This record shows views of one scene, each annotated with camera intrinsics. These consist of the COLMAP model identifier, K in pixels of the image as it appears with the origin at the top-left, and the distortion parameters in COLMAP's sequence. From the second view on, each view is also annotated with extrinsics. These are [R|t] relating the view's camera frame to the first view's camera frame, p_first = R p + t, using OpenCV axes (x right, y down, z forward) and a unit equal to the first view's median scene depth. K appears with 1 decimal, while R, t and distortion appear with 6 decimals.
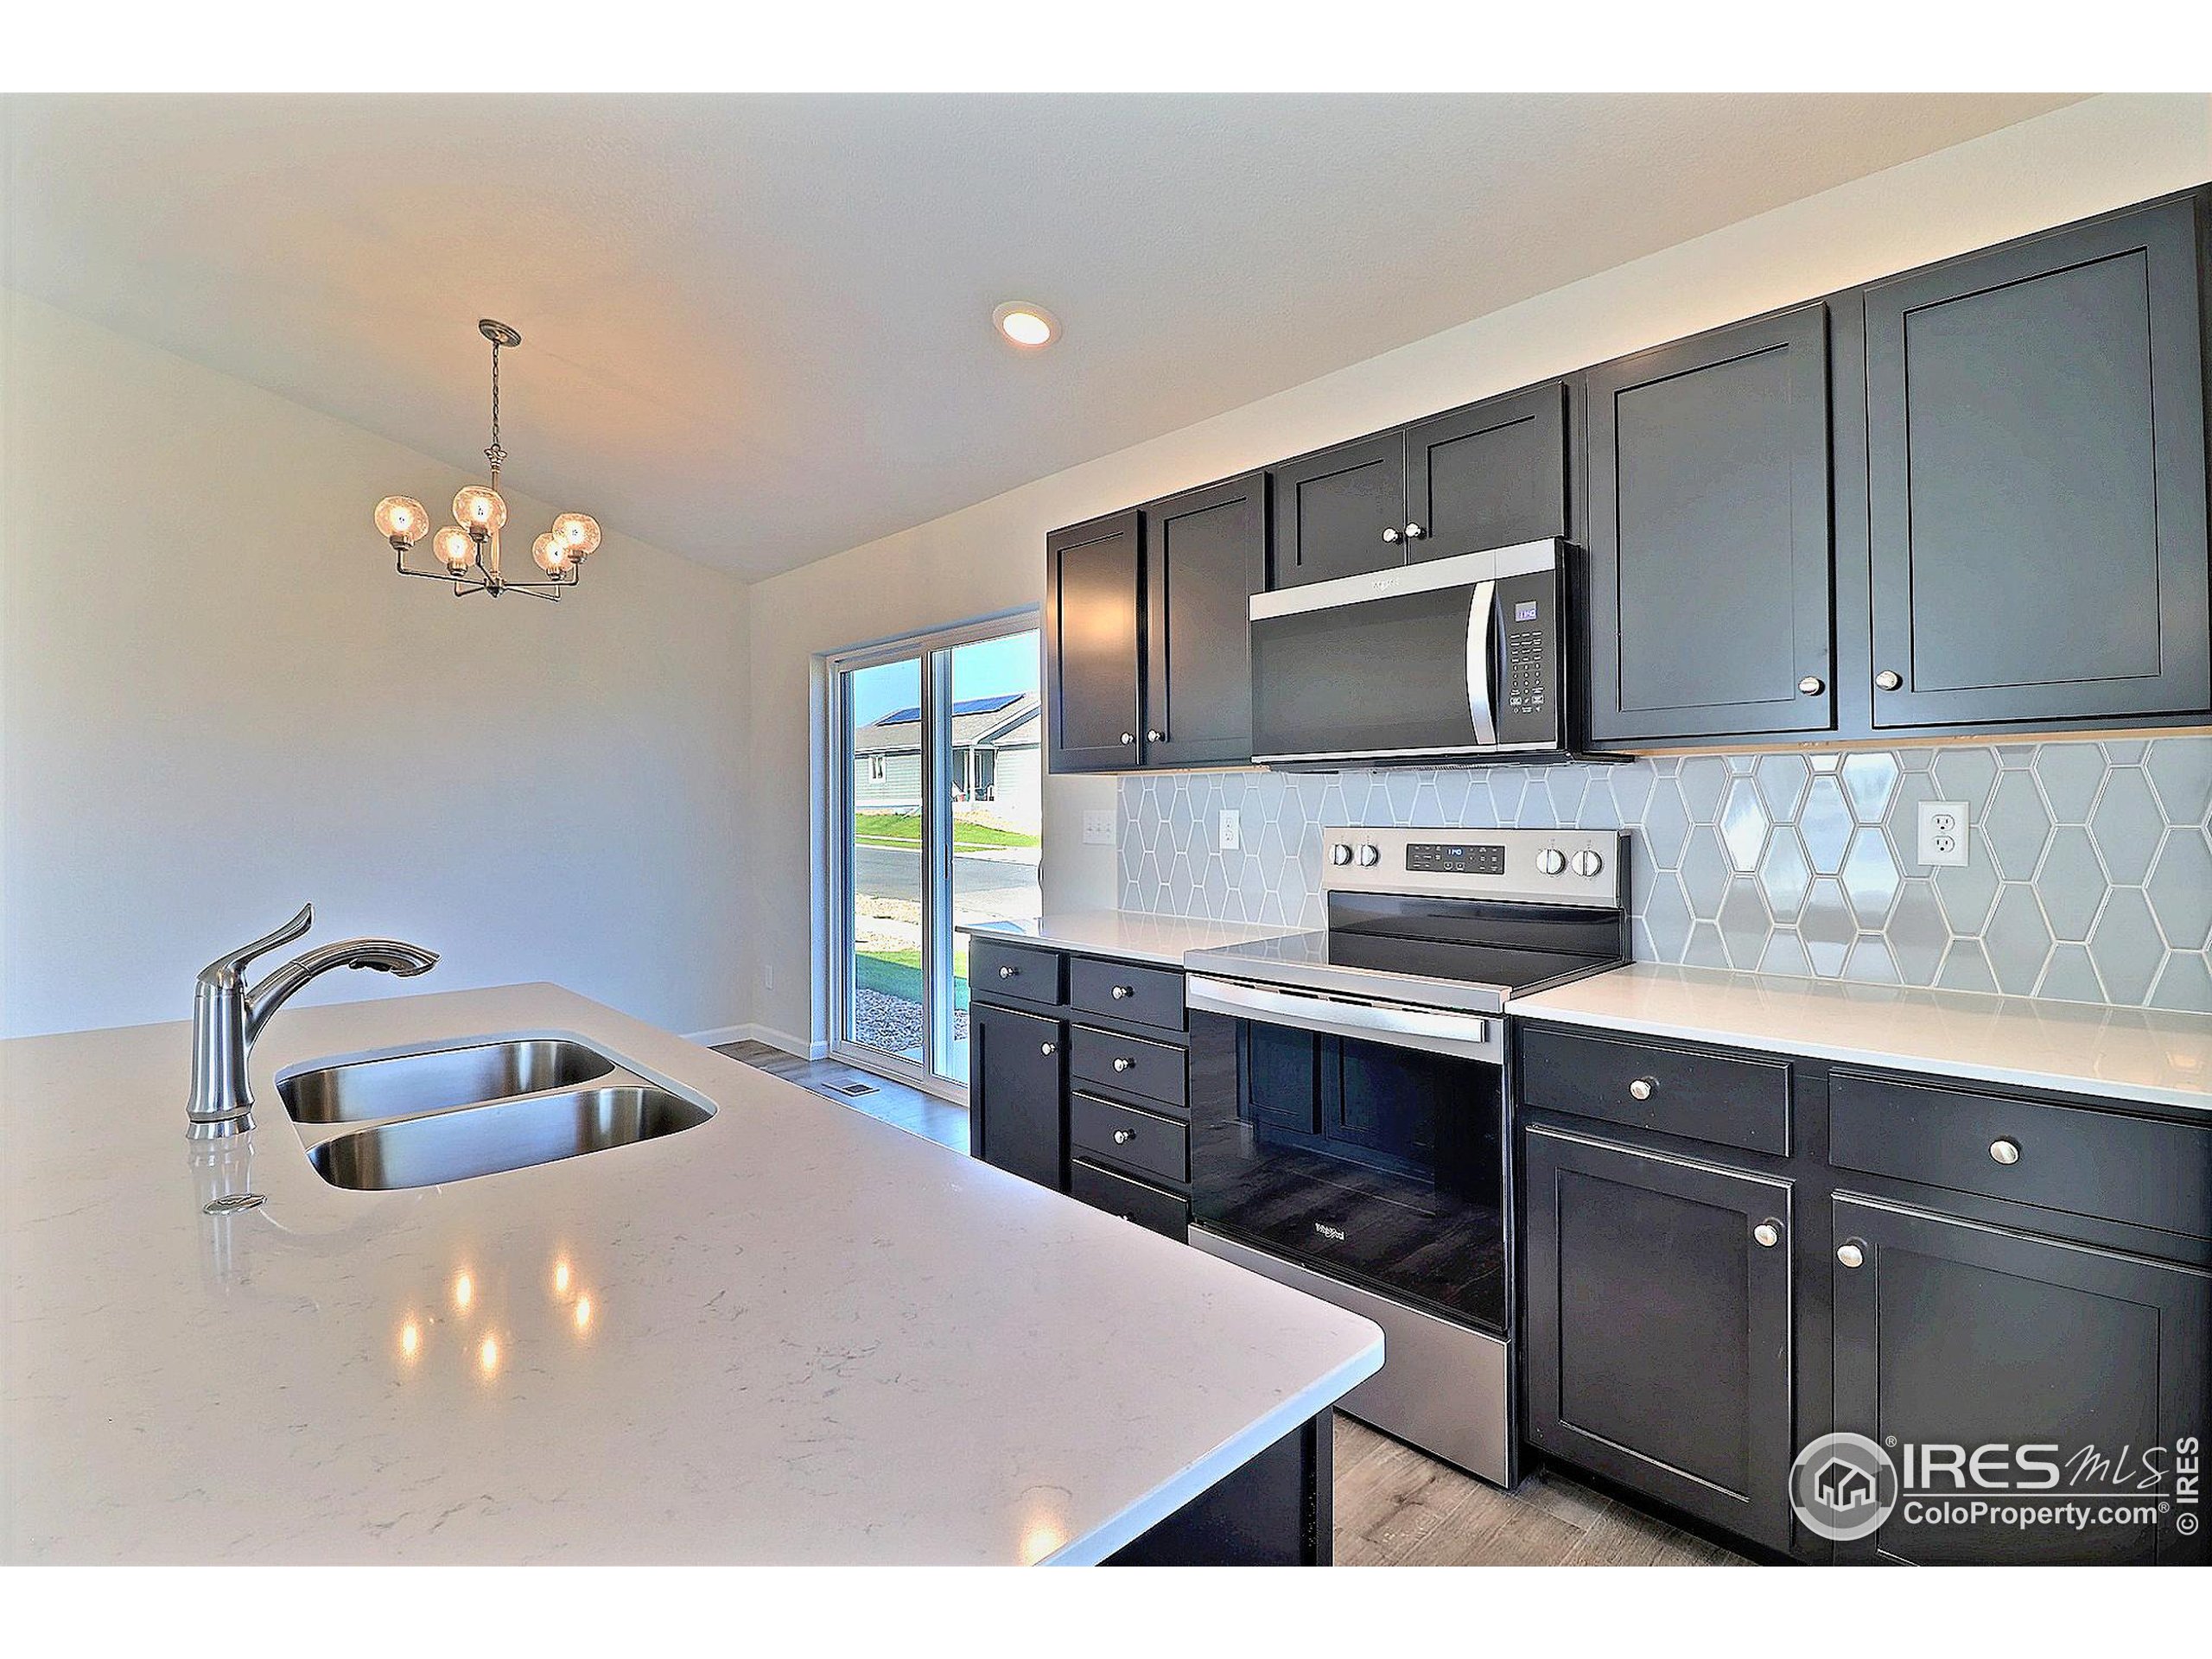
lens RADIAL K [[1031.1, 0, 1112.7], [0, 1031.1, 805.0], [0, 0, 1]] dist [-0.000861, -0.013219]
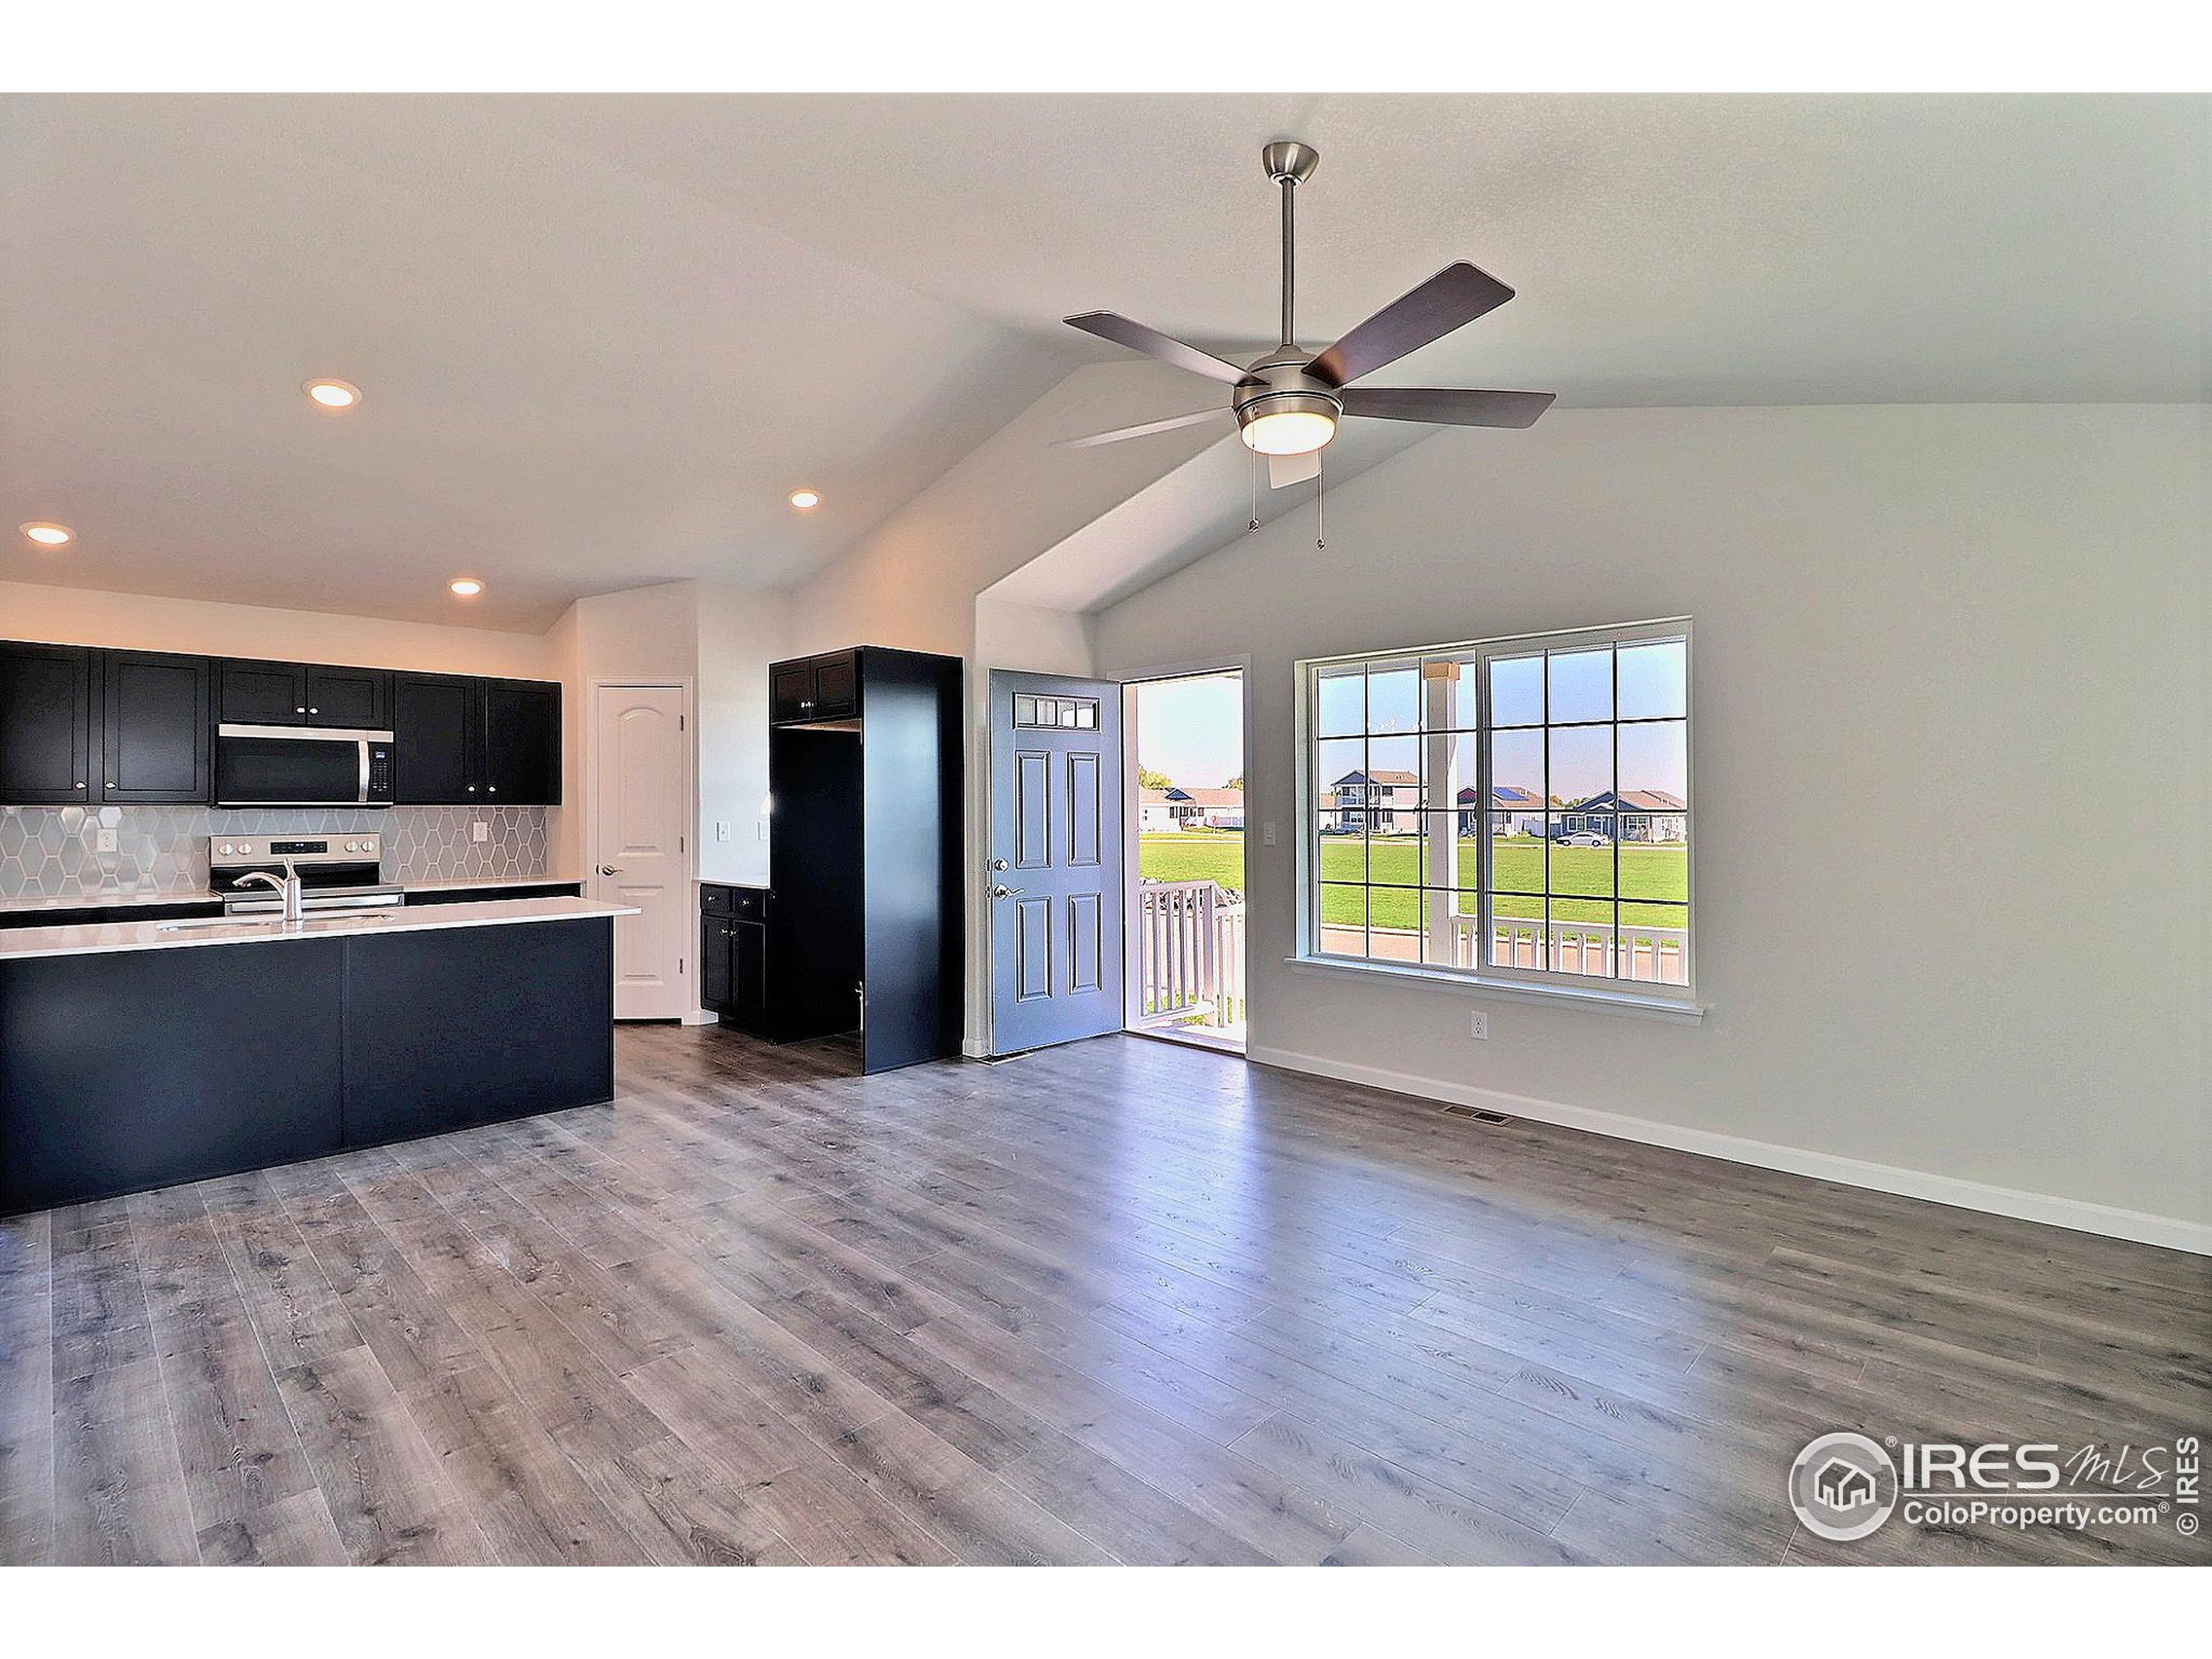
lens RADIAL K [[1038.5, 0, 1112.2], [0, 1038.5, 797.8], [0, 0, 1]] dist [0.001276, -0.010852]
pose [[-0.040498, 0.016706, 0.999040, -1.862821], [0.005431, 0.999849, -0.016499, -0.010749], [-0.999165, 0.004757, -0.040583, -0.653093]]
